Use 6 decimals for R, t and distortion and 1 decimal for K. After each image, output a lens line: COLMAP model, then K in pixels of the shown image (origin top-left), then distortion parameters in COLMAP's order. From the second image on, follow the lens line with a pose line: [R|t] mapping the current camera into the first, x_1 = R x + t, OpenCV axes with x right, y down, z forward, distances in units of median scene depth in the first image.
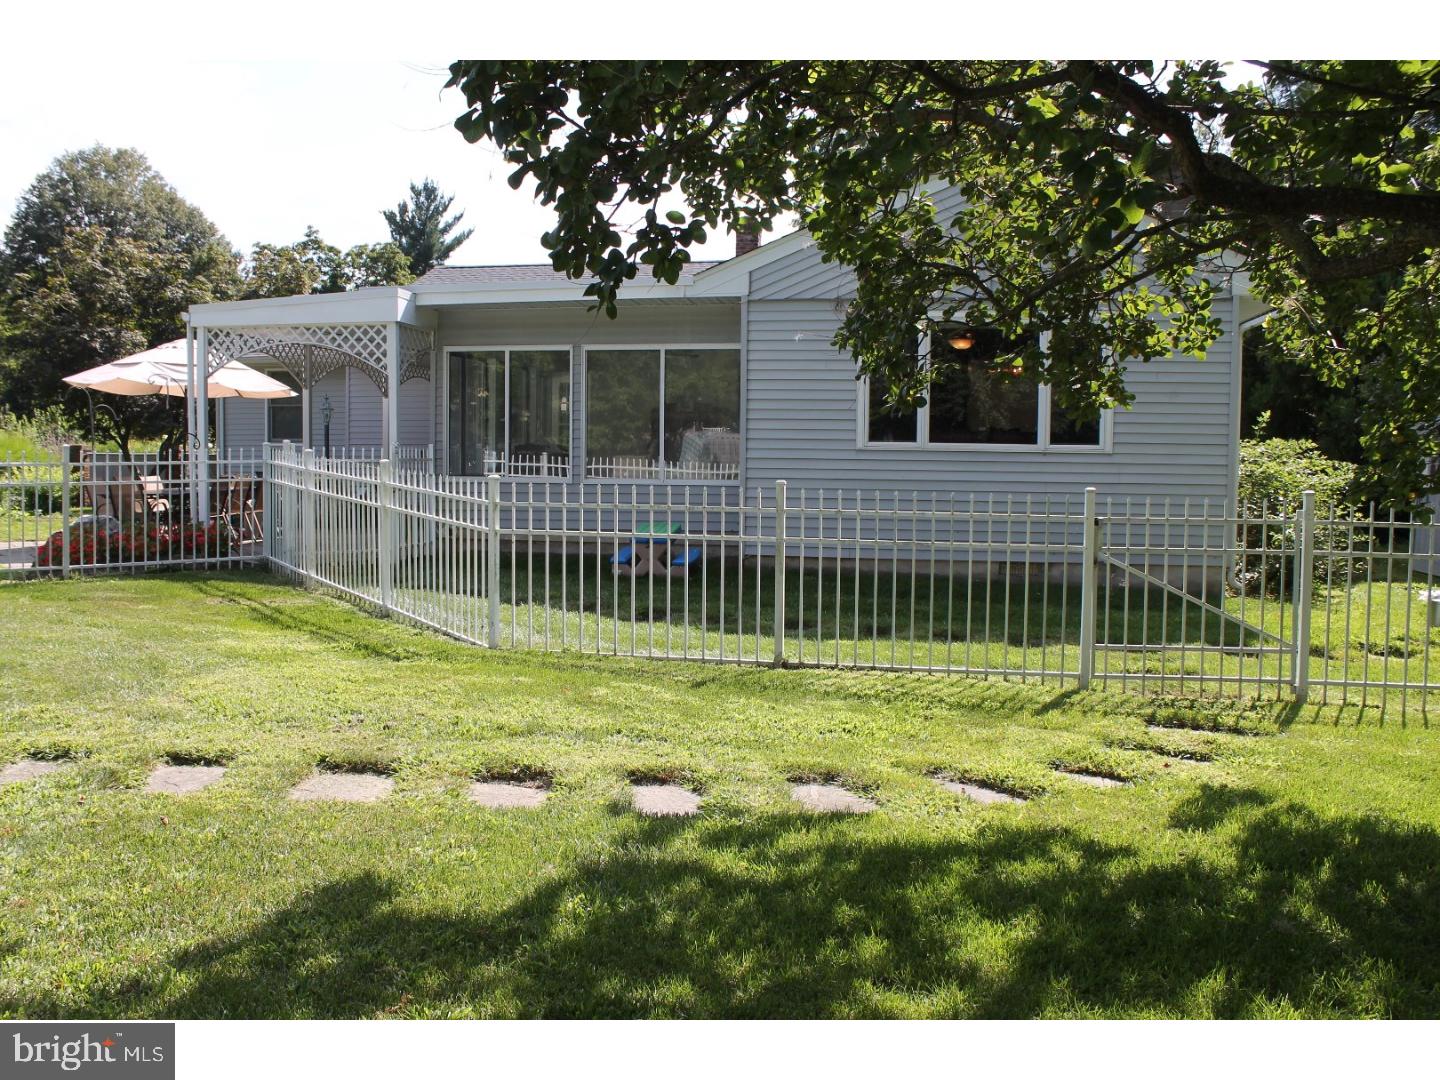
lens RADIAL K [[1225.7, 0, 720.0], [0, 1225.7, 540.0], [0, 0, 1]] dist [-0.161890, 0.163482]
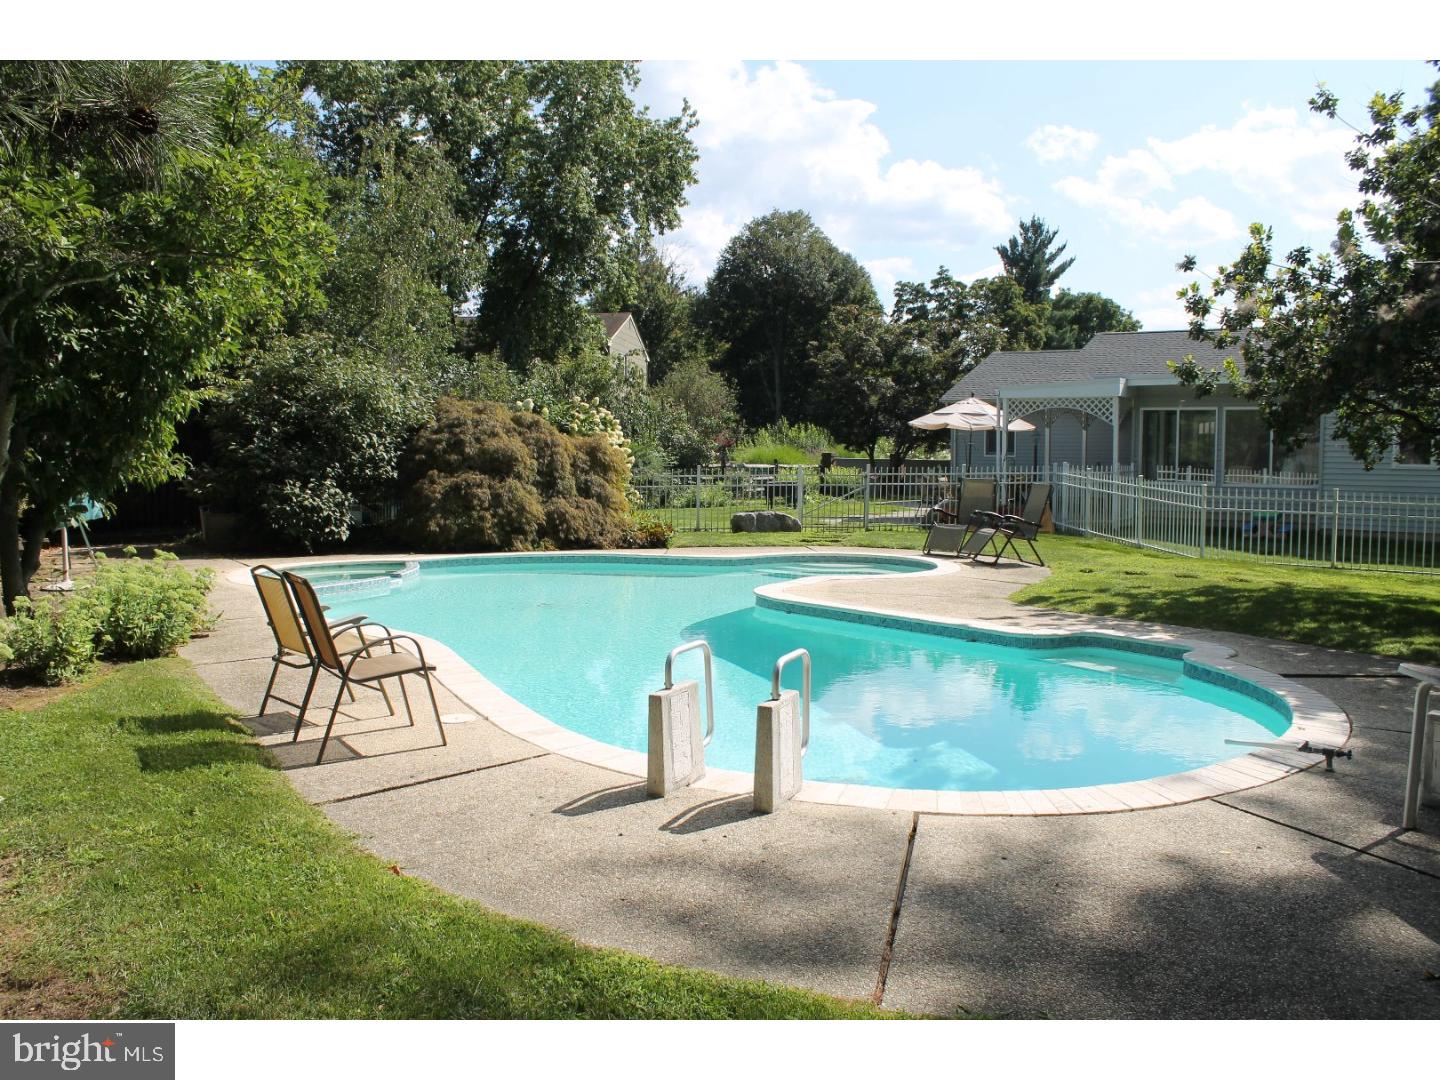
lens RADIAL K [[1225.7, 0, 720.0], [0, 1225.7, 540.0], [0, 0, 1]] dist [-0.161890, 0.163482]
pose [[0.898873, 0.026767, -0.437391, -0.001771], [-0.024736, 0.999641, 0.010340, 0.007127], [0.437510, 0.001525, 0.899212, -0.199450]]
